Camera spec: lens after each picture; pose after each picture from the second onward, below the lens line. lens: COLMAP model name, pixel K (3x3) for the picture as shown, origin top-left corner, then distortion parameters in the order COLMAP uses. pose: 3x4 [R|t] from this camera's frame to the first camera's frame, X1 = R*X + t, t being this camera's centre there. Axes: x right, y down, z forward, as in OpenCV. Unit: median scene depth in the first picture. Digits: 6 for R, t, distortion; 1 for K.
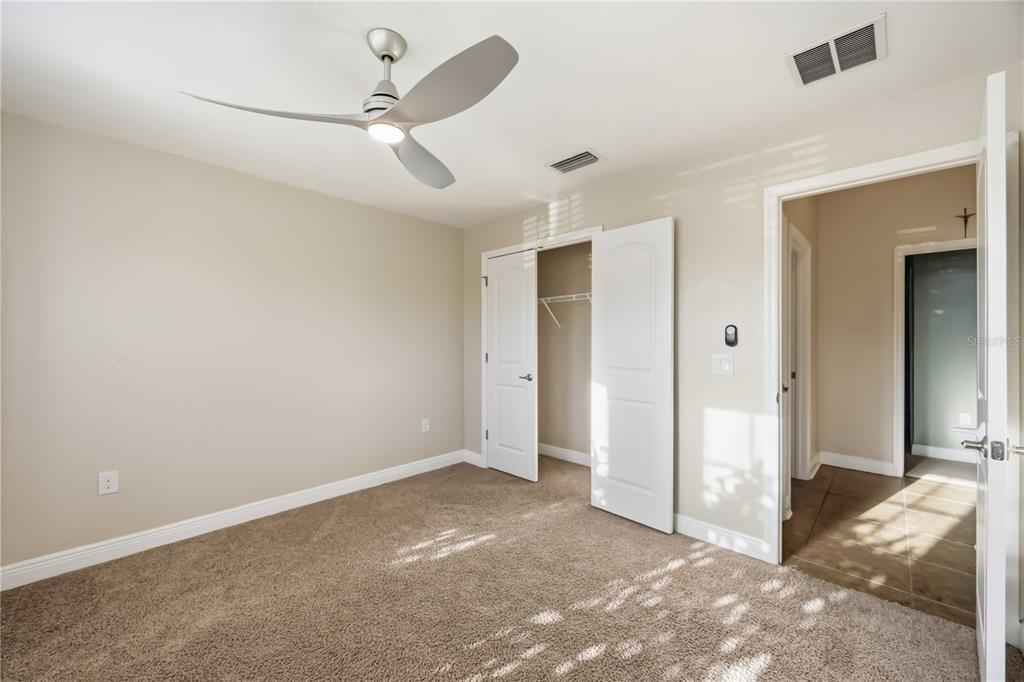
lens RADIAL K [[391.9, 0, 509.1], [0, 391.9, 339.4], [0, 0, 1]] dist [-0.003089, -0.000204]
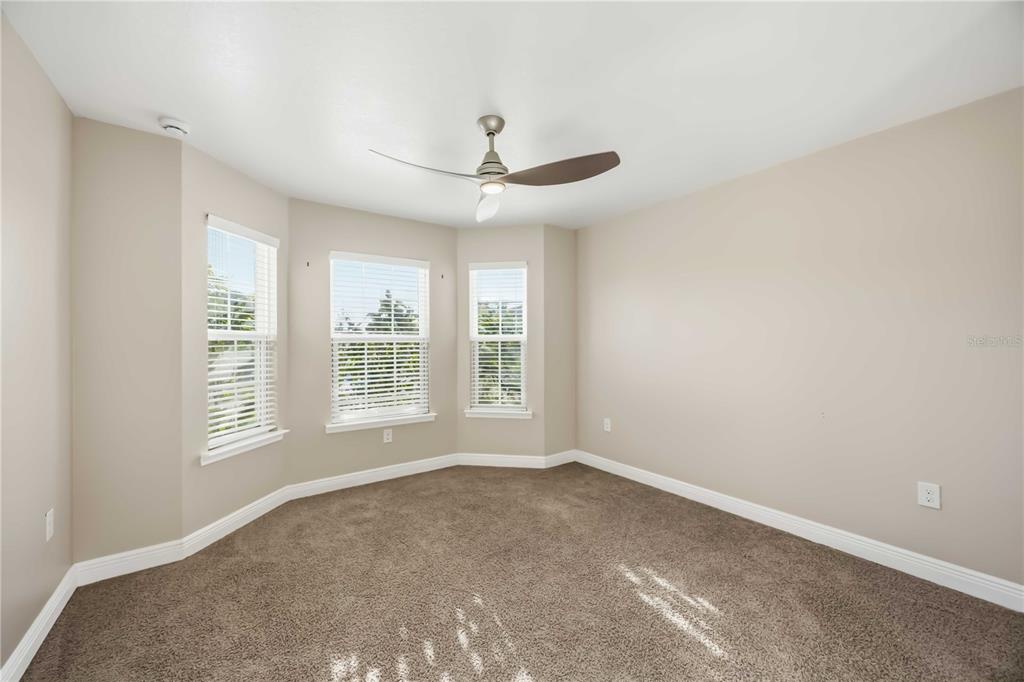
lens RADIAL K [[391.9, 0, 509.1], [0, 391.9, 339.4], [0, 0, 1]] dist [-0.003089, -0.000204]
pose [[-0.165422, -0.005350, -0.986208, 0.661591], [-0.002636, 0.999984, -0.004983, 0.016933], [0.986219, 0.001776, -0.165434, 0.830892]]
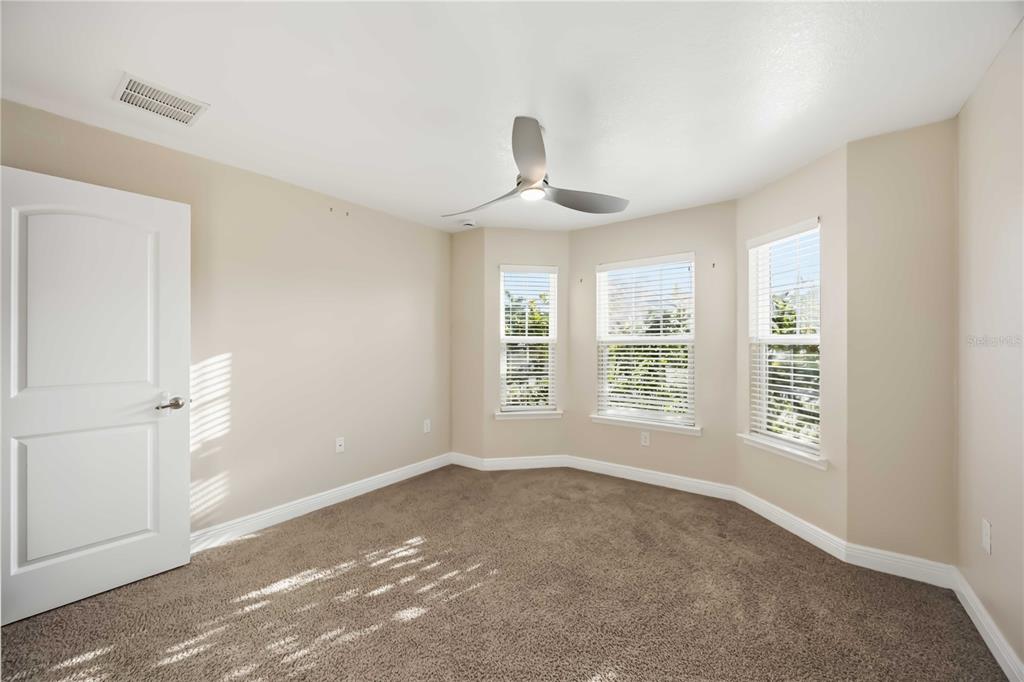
lens RADIAL K [[391.9, 0, 509.1], [0, 391.9, 339.4], [0, 0, 1]] dist [-0.003089, -0.000204]
pose [[-0.990435, -0.001738, -0.137973, -0.007258], [-0.000662, 0.999969, -0.007844, 0.013522], [0.137982, -0.007678, -0.990405, 1.510263]]
